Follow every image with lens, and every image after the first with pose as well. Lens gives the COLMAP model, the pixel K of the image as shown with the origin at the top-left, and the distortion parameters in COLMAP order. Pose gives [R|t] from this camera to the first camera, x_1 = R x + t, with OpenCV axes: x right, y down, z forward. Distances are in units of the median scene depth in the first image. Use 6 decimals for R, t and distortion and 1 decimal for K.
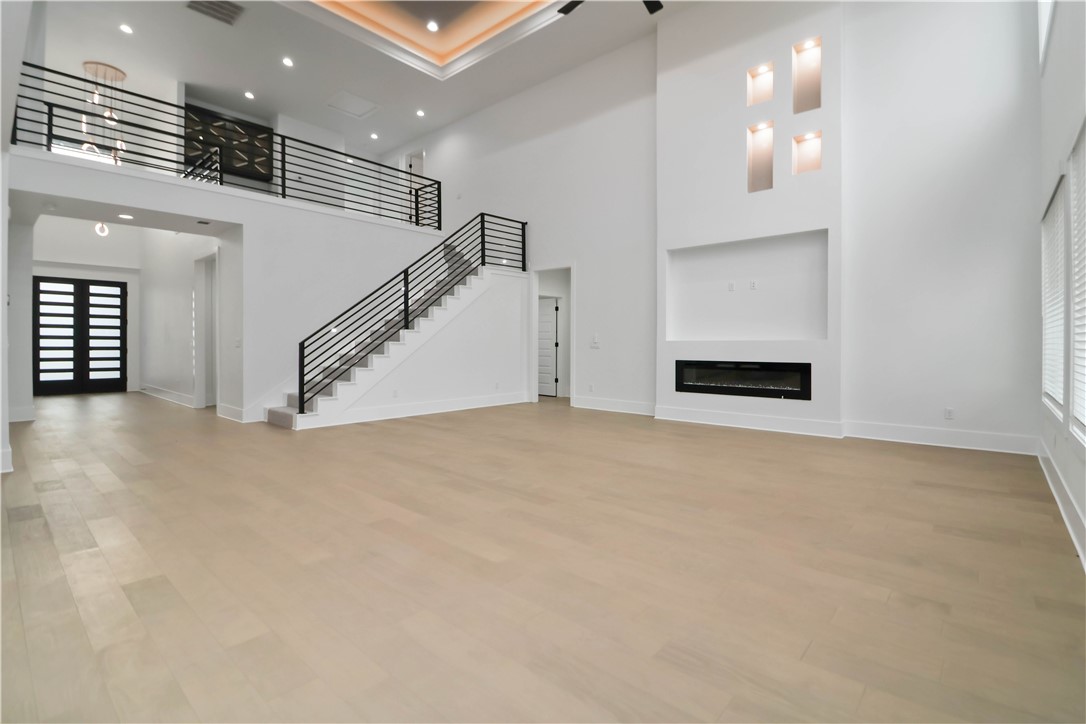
lens RADIAL K [[515.2, 0, 542.6], [0, 515.2, 356.0], [0, 0, 1]] dist [-0.002402, 0.000017]
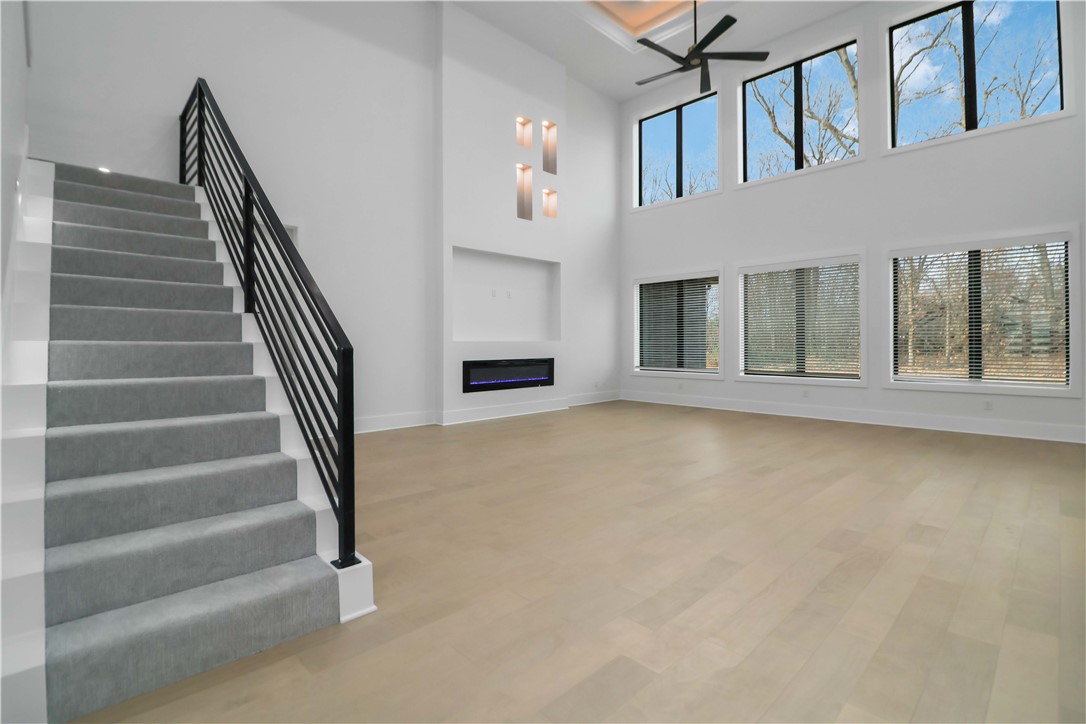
lens RADIAL K [[515.2, 0, 546.3], [0, 515.2, 339.7], [0, 0, 1]] dist [-0.002402, 0.000017]
pose [[0.070919, 0.007249, 0.997456, -0.793357], [0.029412, 0.999524, -0.009355, -0.020972], [-0.997048, 0.030000, 0.070672, 0.870434]]
